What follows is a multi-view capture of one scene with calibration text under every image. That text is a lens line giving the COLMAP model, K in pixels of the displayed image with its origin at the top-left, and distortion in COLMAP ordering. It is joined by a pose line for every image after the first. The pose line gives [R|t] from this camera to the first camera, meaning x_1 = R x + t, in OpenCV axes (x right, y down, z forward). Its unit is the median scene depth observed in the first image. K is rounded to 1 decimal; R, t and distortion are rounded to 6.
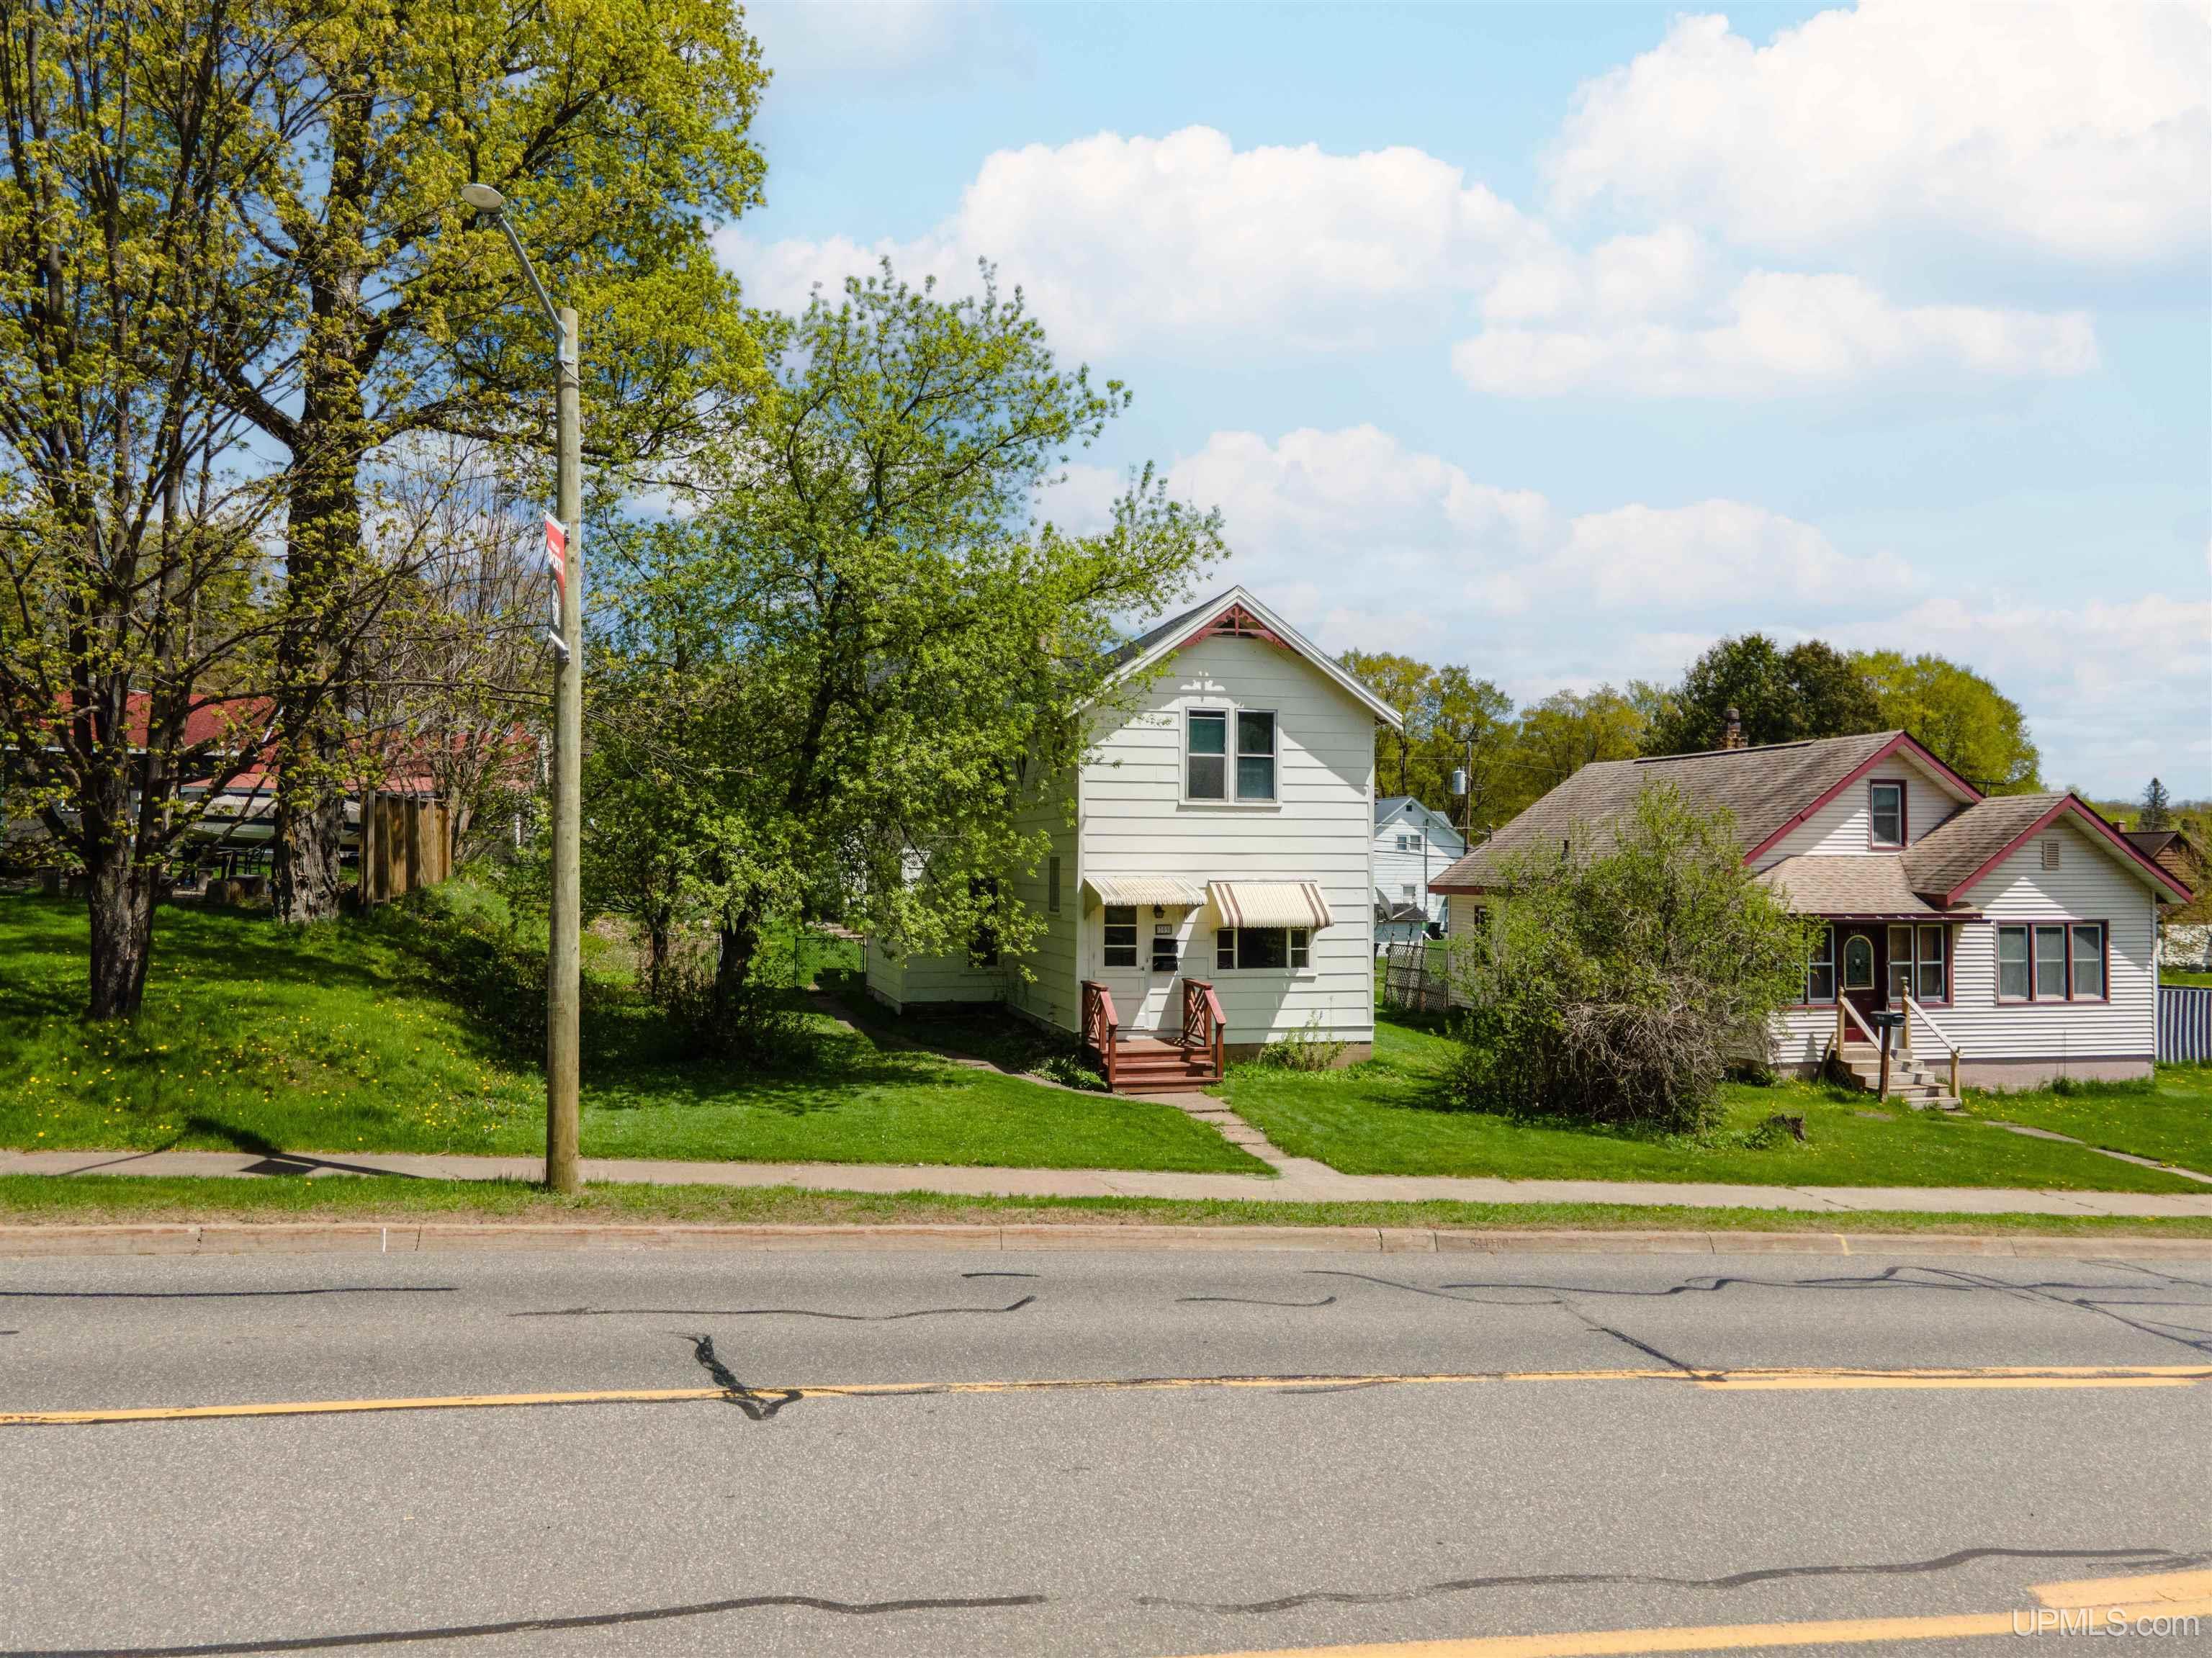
lens RADIAL K [[1605.8, 0, 1106.0], [0, 1605.8, 829.0], [0, 0, 1]] dist [0.012045, 0.056282]
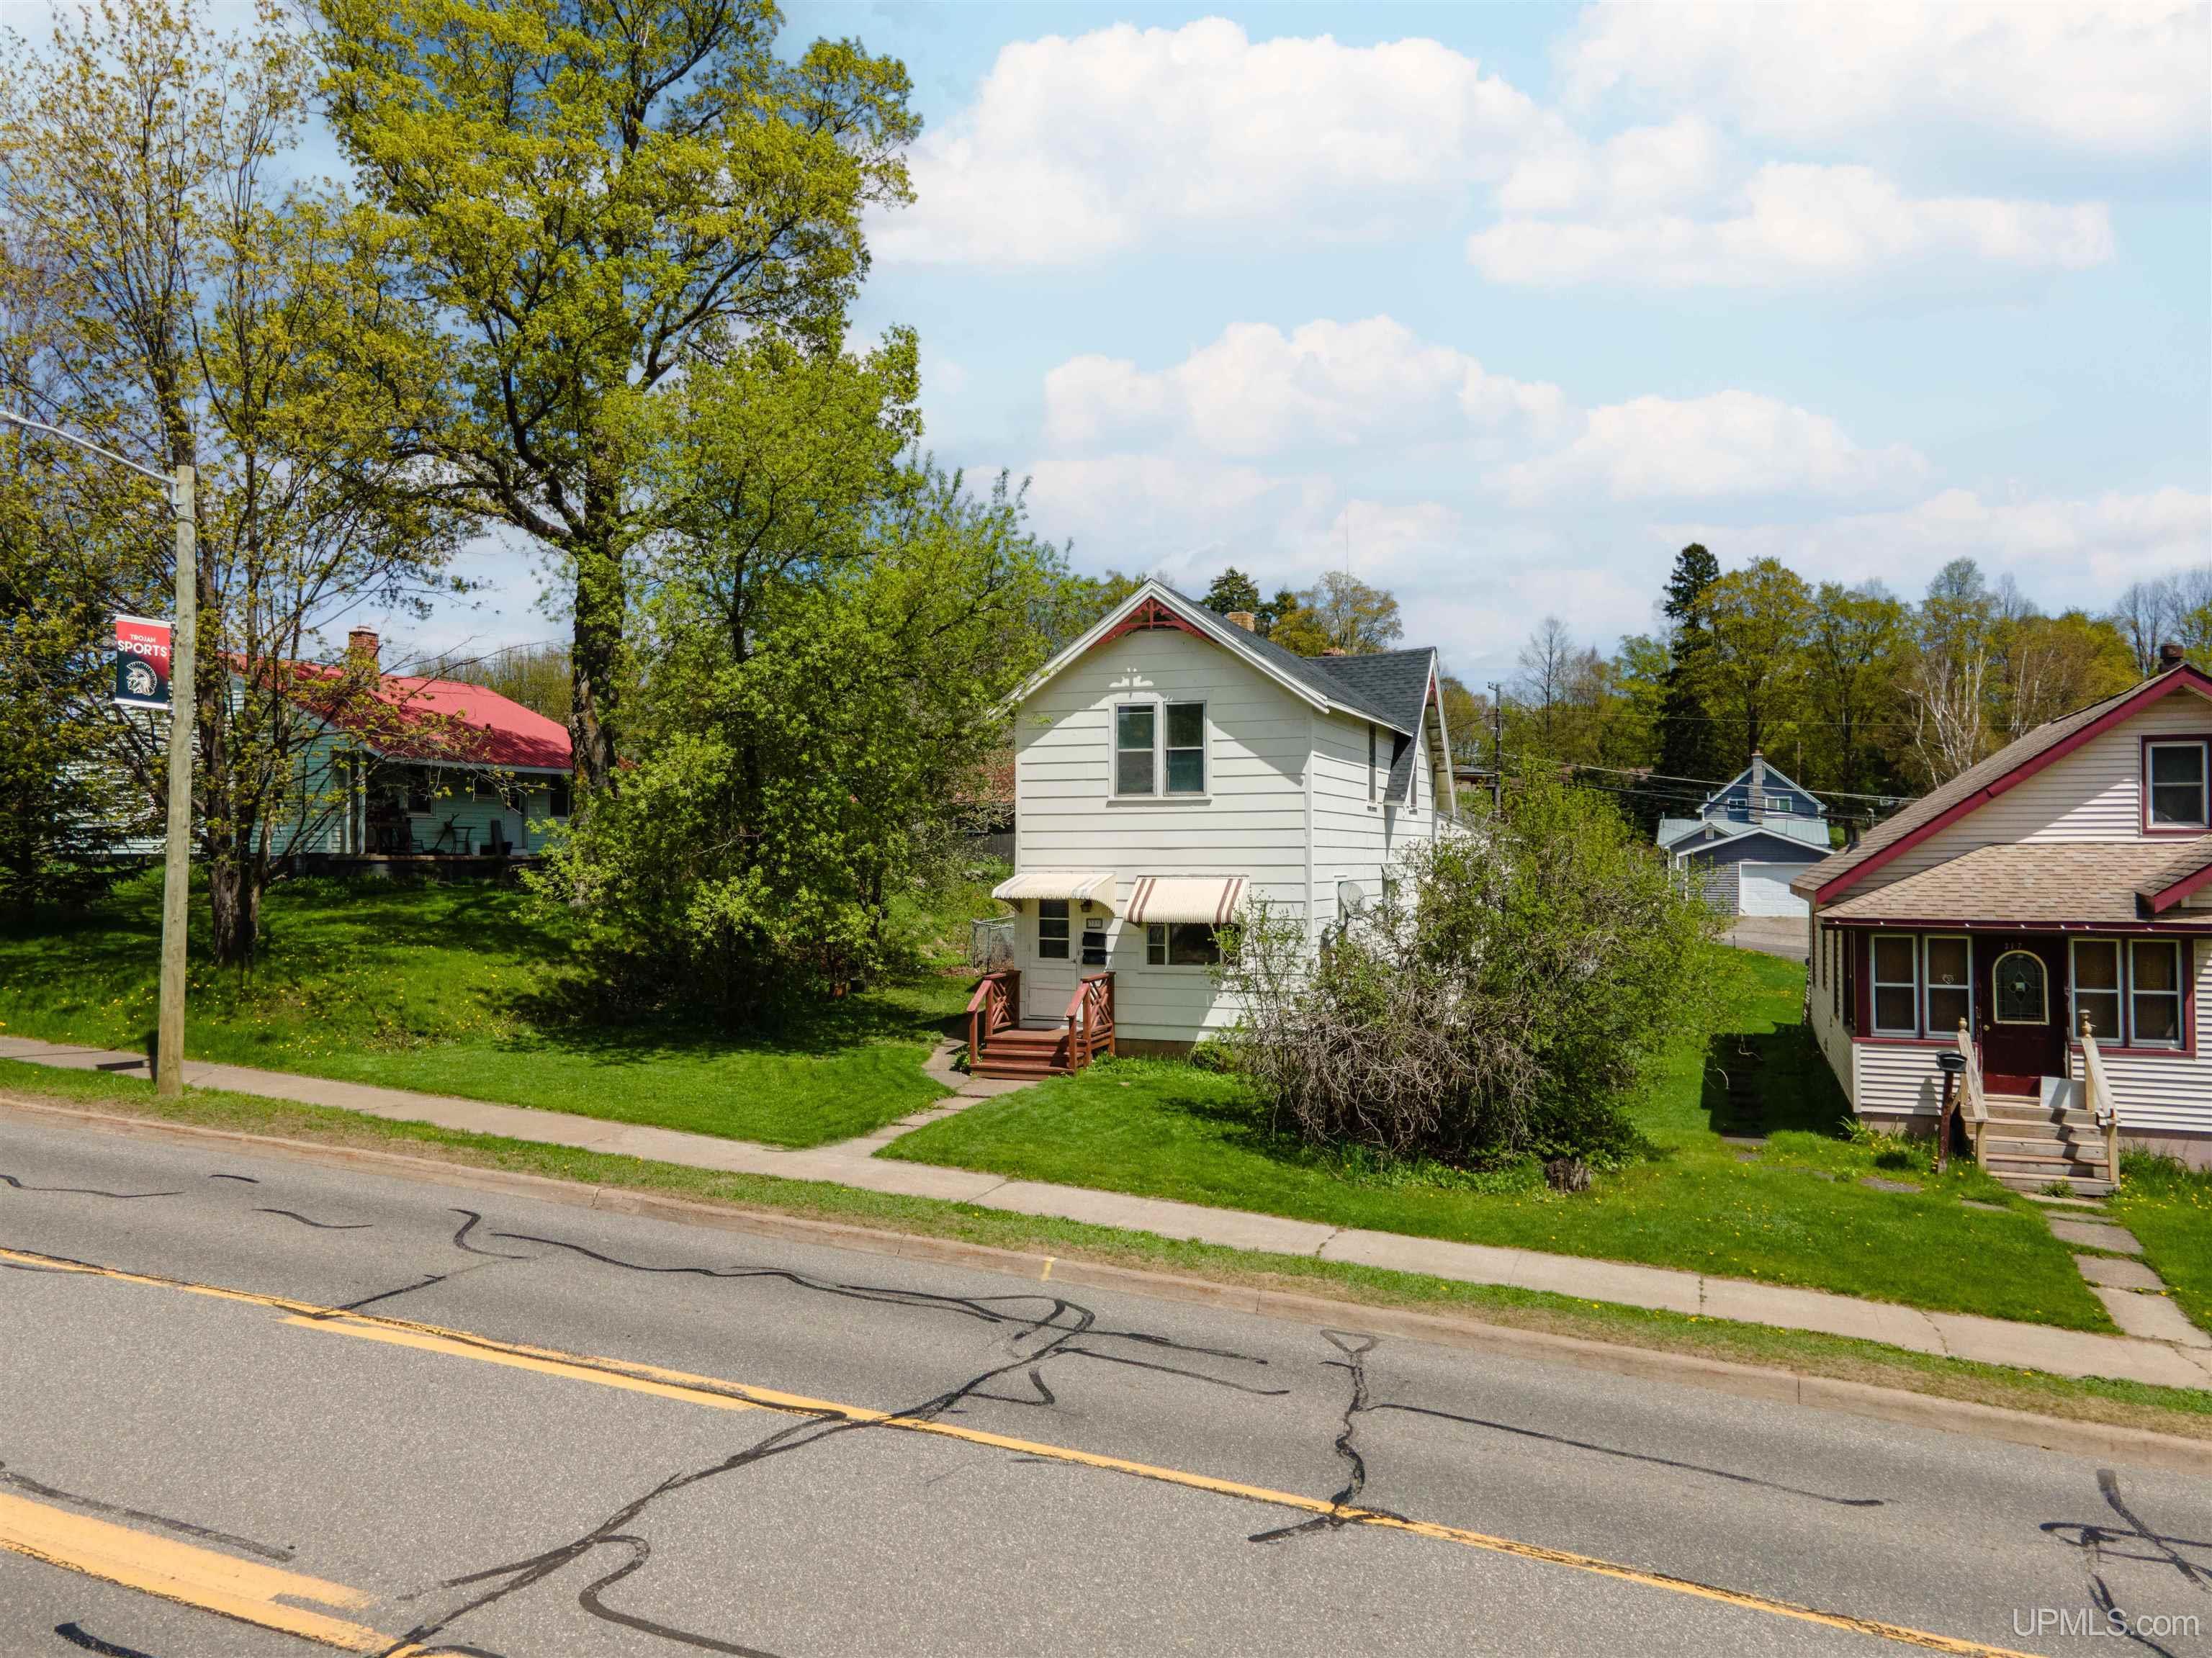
lens RADIAL K [[1605.8, 0, 1106.0], [0, 1605.8, 829.0], [0, 0, 1]] dist [0.012045, 0.056282]
pose [[0.813950, -0.016653, -0.580696, 0.631853], [0.016966, 0.999844, -0.004892, 0.007659], [0.580687, -0.005870, 0.814106, 0.173539]]
